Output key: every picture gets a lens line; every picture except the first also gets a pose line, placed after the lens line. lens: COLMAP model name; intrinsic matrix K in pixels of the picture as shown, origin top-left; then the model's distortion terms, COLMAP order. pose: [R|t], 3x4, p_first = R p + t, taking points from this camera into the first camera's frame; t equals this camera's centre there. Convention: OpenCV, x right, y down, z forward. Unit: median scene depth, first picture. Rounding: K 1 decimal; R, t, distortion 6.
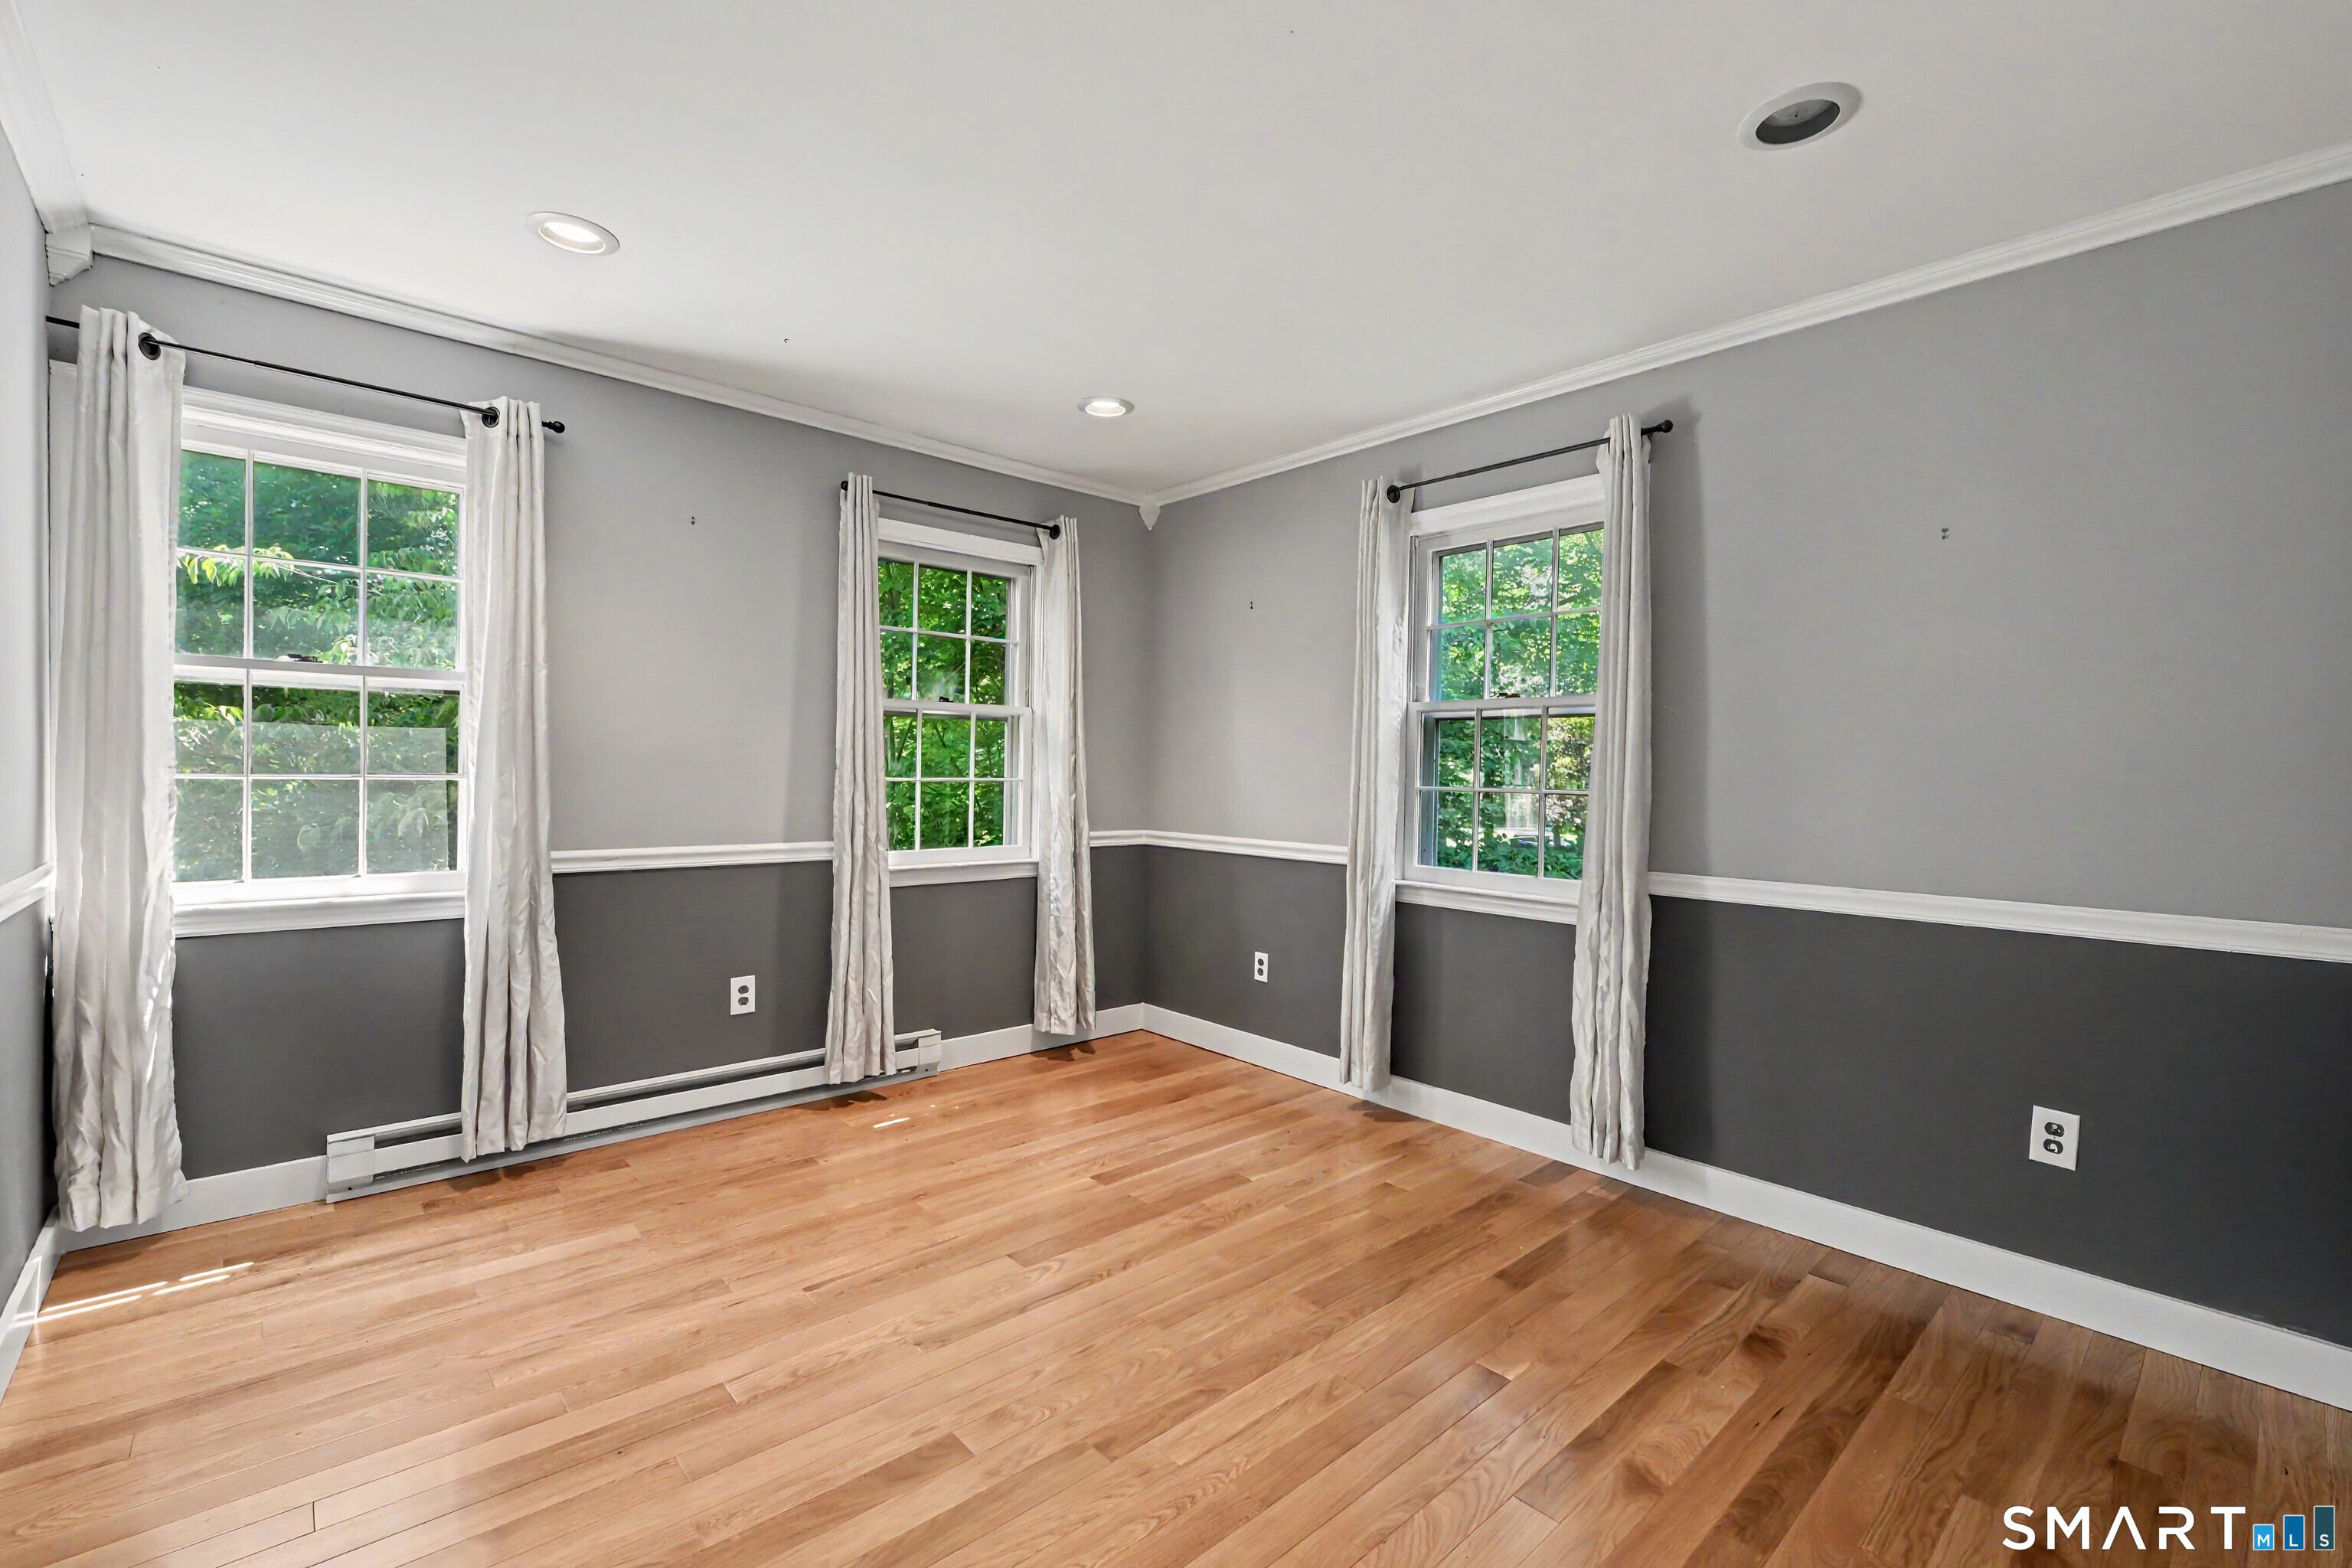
lens RADIAL K [[980.2, 0, 1166.9], [0, 980.2, 772.1], [0, 0, 1]] dist [0.001757, 0.000421]
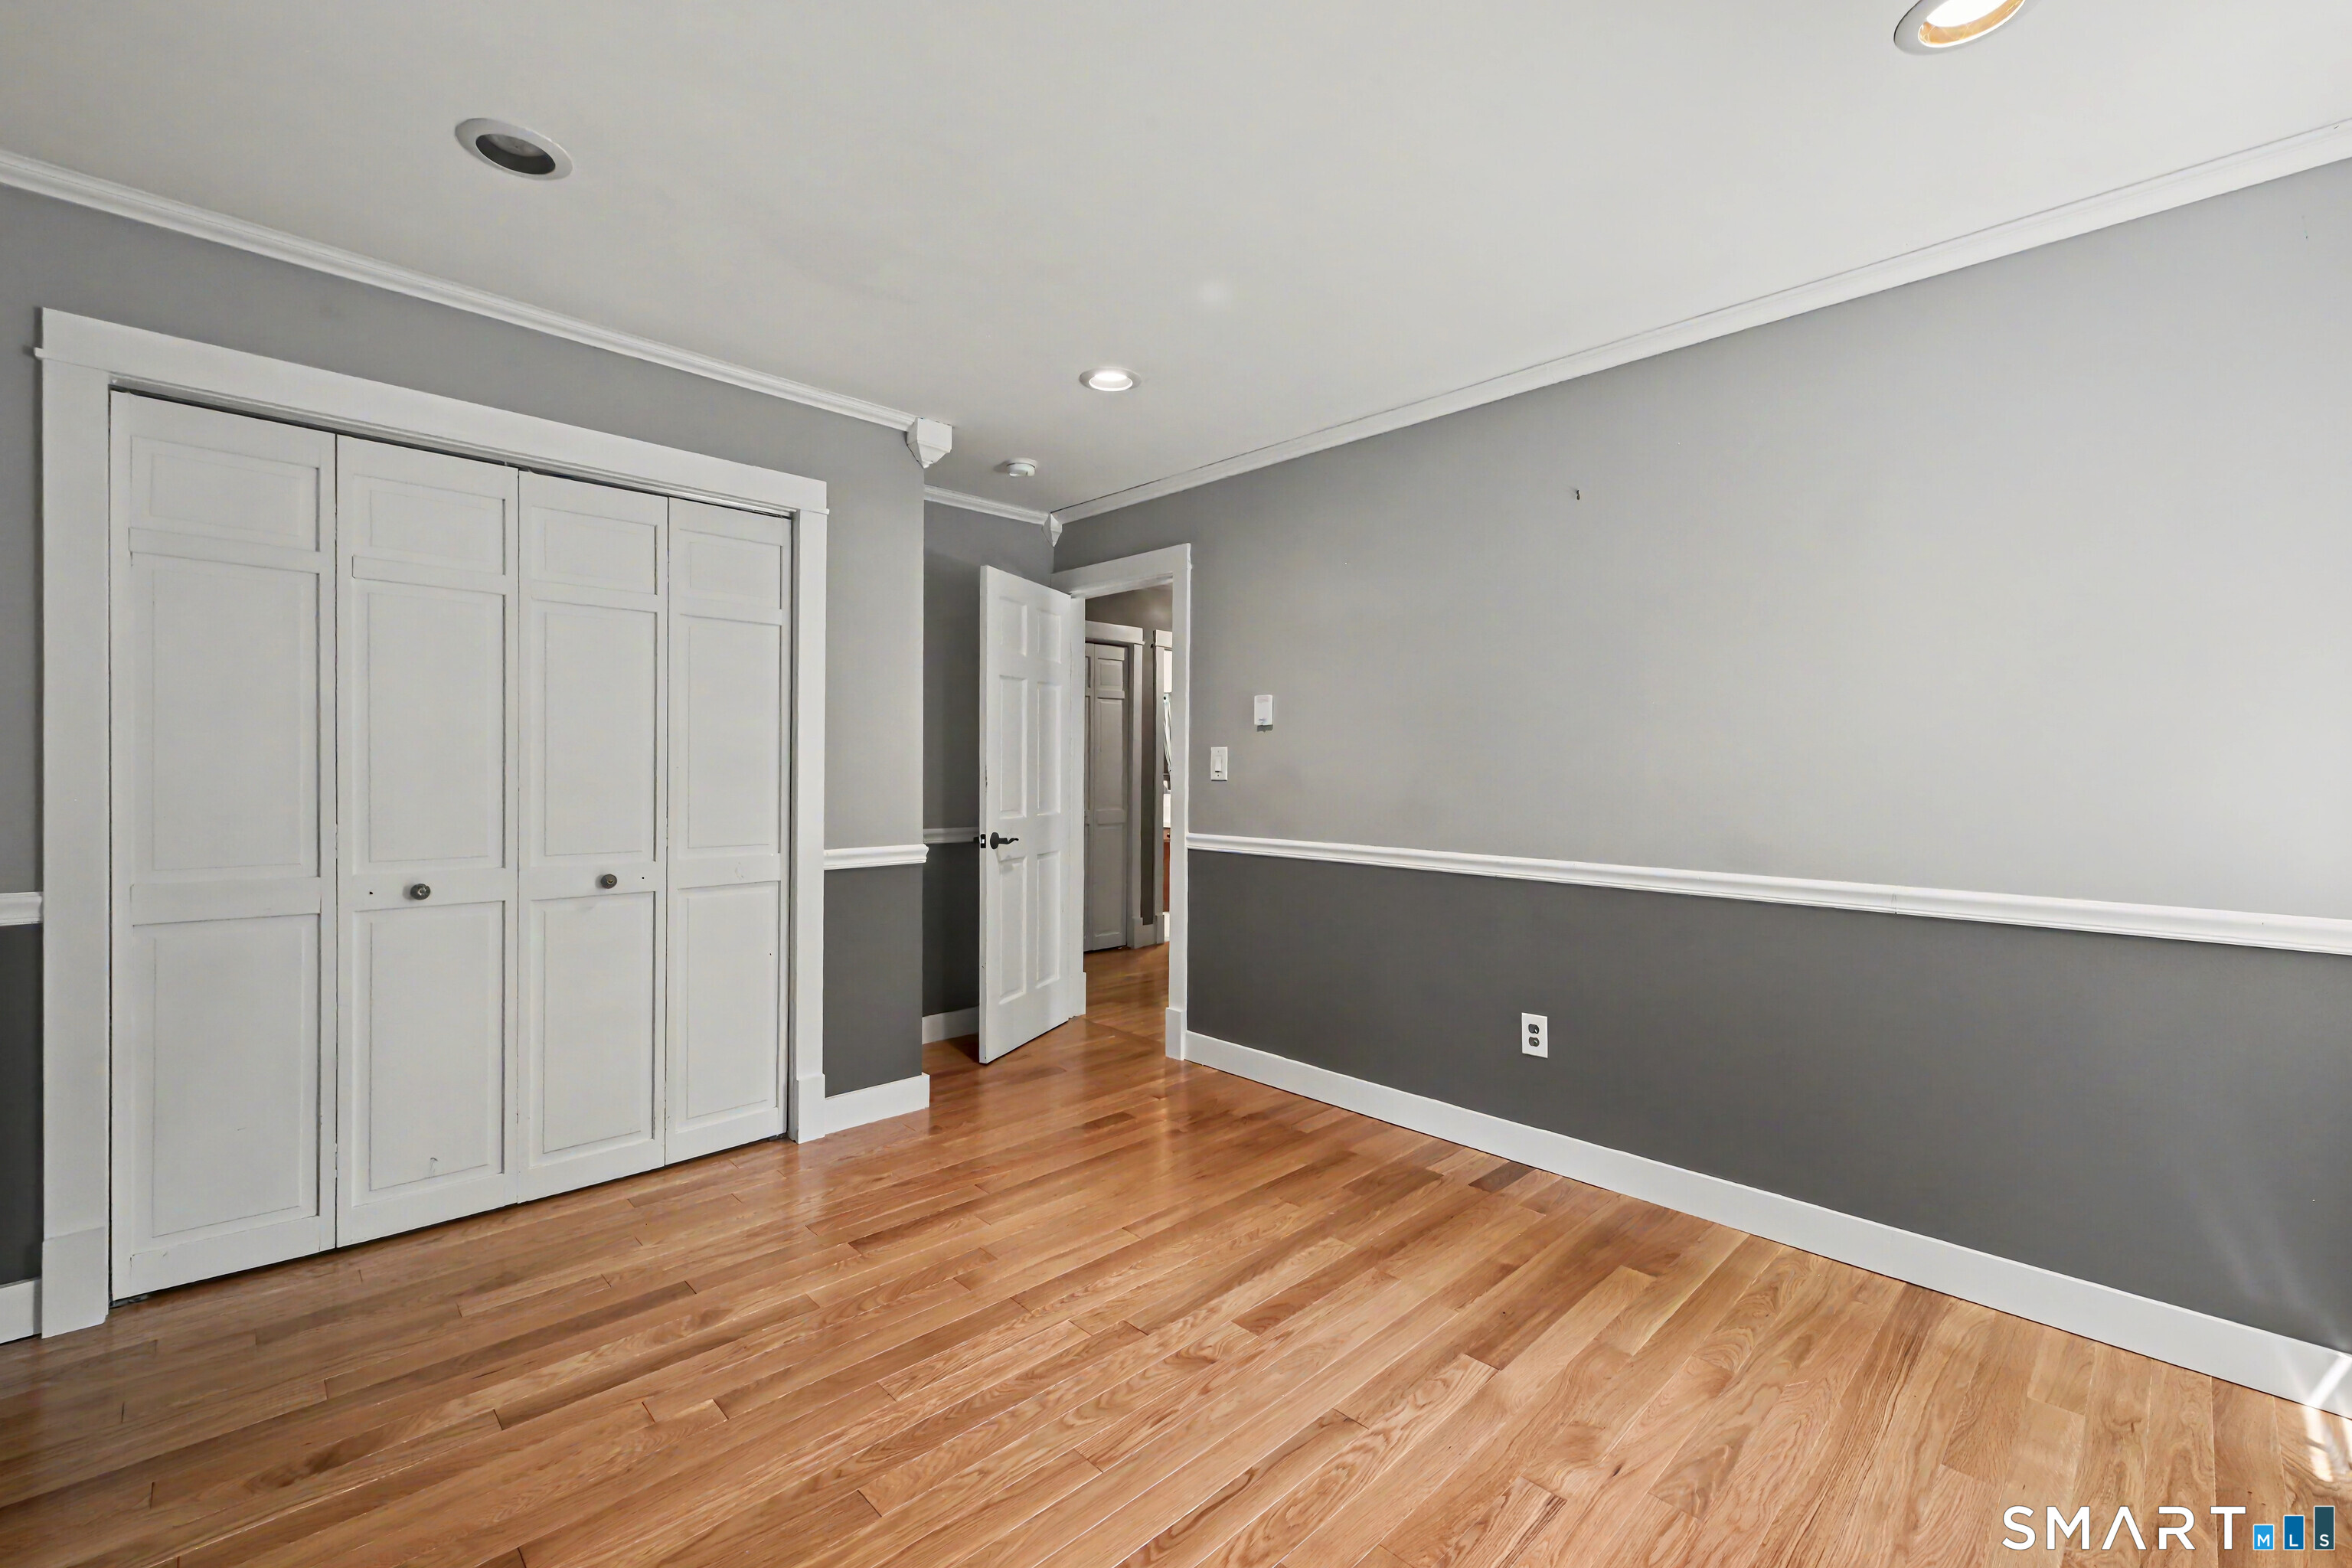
lens RADIAL K [[980.2, 0, 1166.9], [0, 980.2, 772.1], [0, 0, 1]] dist [0.001757, 0.000421]
pose [[-0.998359, -0.036042, -0.044510, -0.026697], [-0.036583, 0.999266, 0.011399, -0.018029], [0.044066, 0.013009, -0.998944, 1.987272]]
